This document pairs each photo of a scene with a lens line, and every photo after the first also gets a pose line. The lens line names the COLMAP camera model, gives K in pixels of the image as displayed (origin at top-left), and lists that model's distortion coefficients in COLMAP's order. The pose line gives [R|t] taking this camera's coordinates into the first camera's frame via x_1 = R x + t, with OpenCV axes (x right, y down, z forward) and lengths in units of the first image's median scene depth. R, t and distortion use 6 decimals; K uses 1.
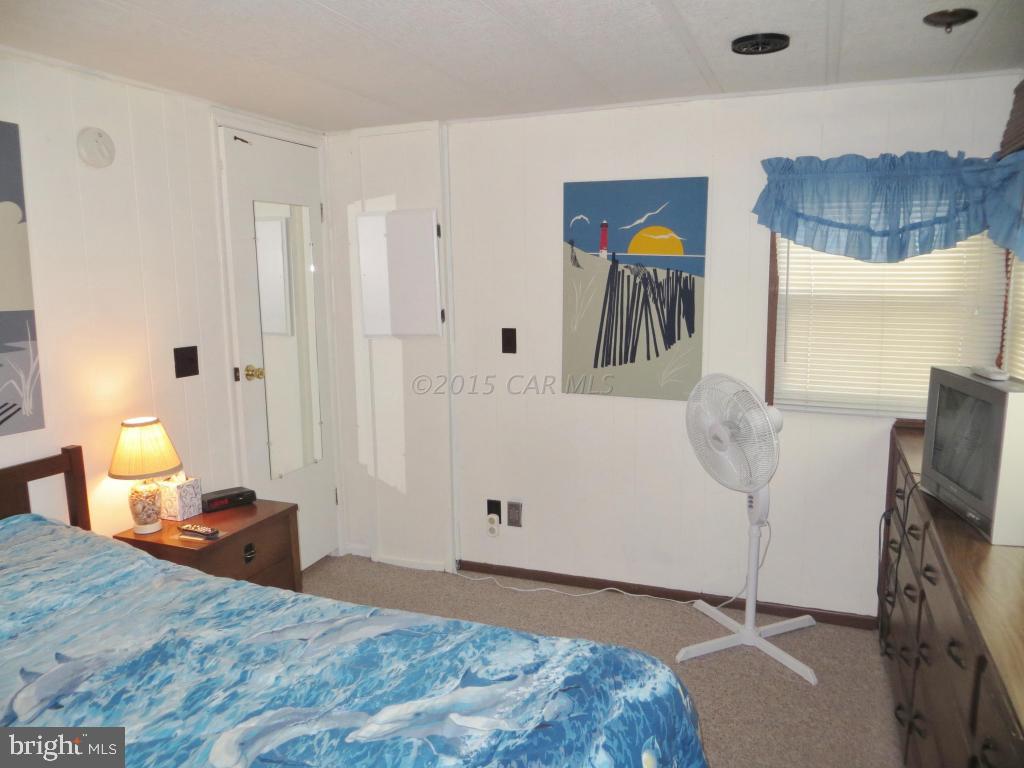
lens RADIAL K [[777.0, 0, 512.3], [0, 777.0, 381.4], [0, 0, 1]] dist [-0.005435, -0.007728]
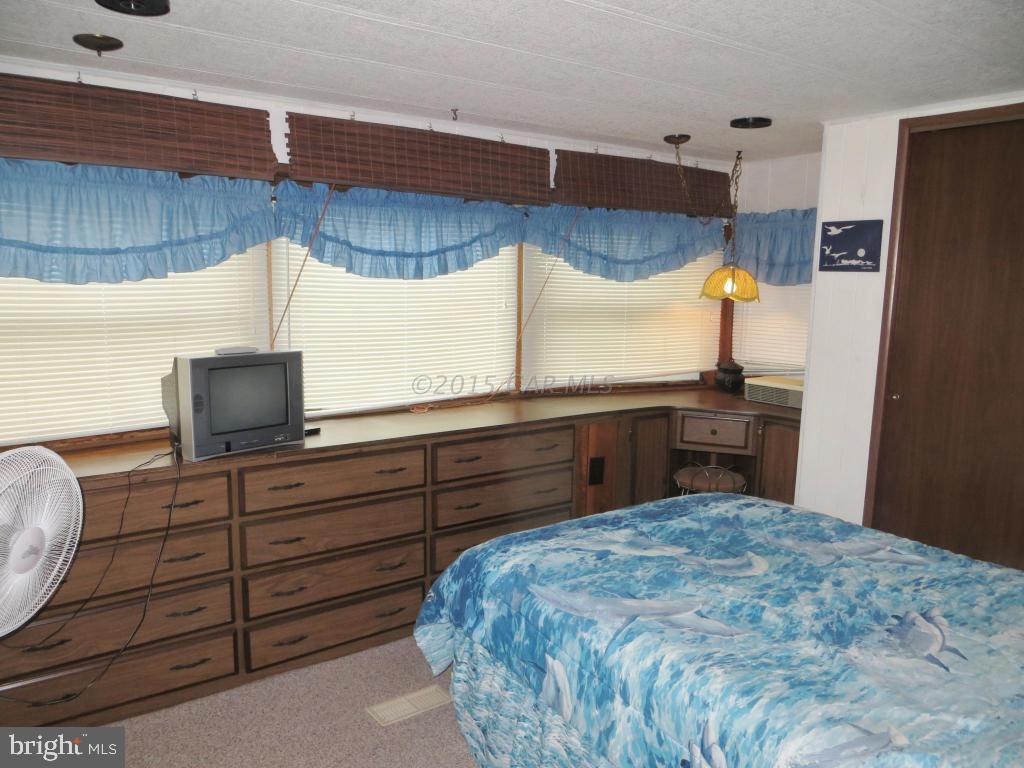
lens RADIAL K [[770.5, 0, 510.9], [0, 770.5, 386.2], [0, 0, 1]] dist [-0.010508, 0.001702]
pose [[-0.839055, -0.081488, 0.537910, -0.663589], [0.071121, 0.963805, 0.256946, -0.315125], [-0.539378, 0.253849, -0.802890, 2.150192]]
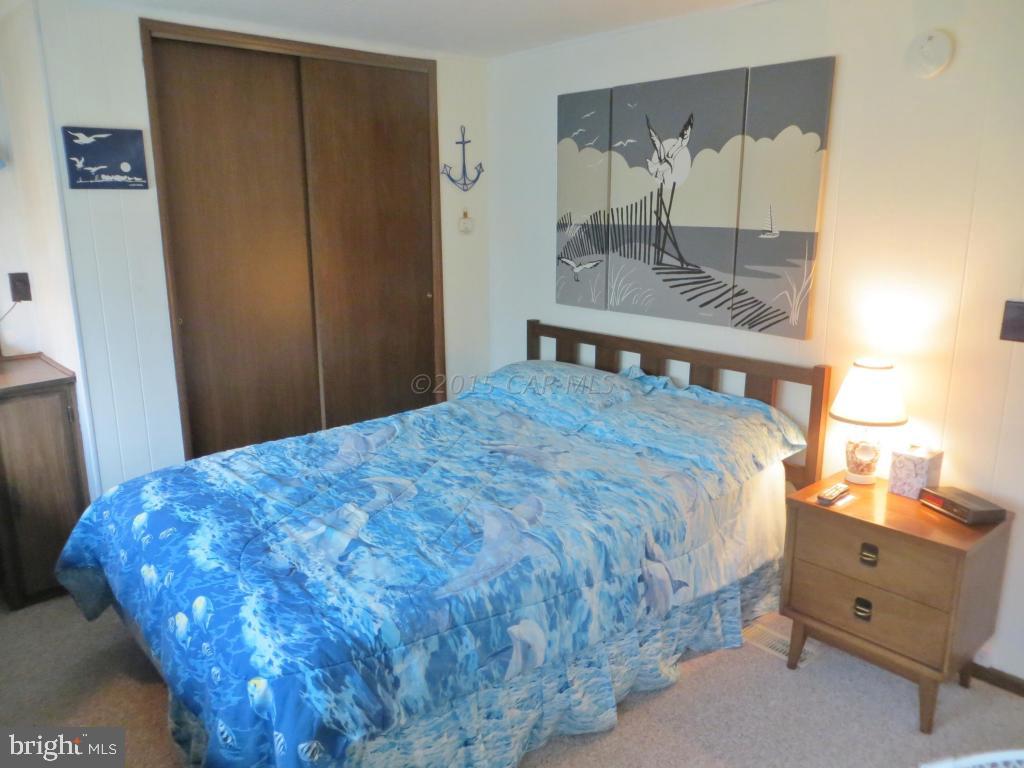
lens RADIAL K [[770.5, 0, 510.9], [0, 770.5, 386.2], [0, 0, 1]] dist [-0.010508, 0.001702]
pose [[-0.456006, 0.225198, -0.861014, 0.805796], [-0.117359, 0.943792, 0.309004, -0.247234], [0.882205, 0.241955, -0.403946, 1.594764]]
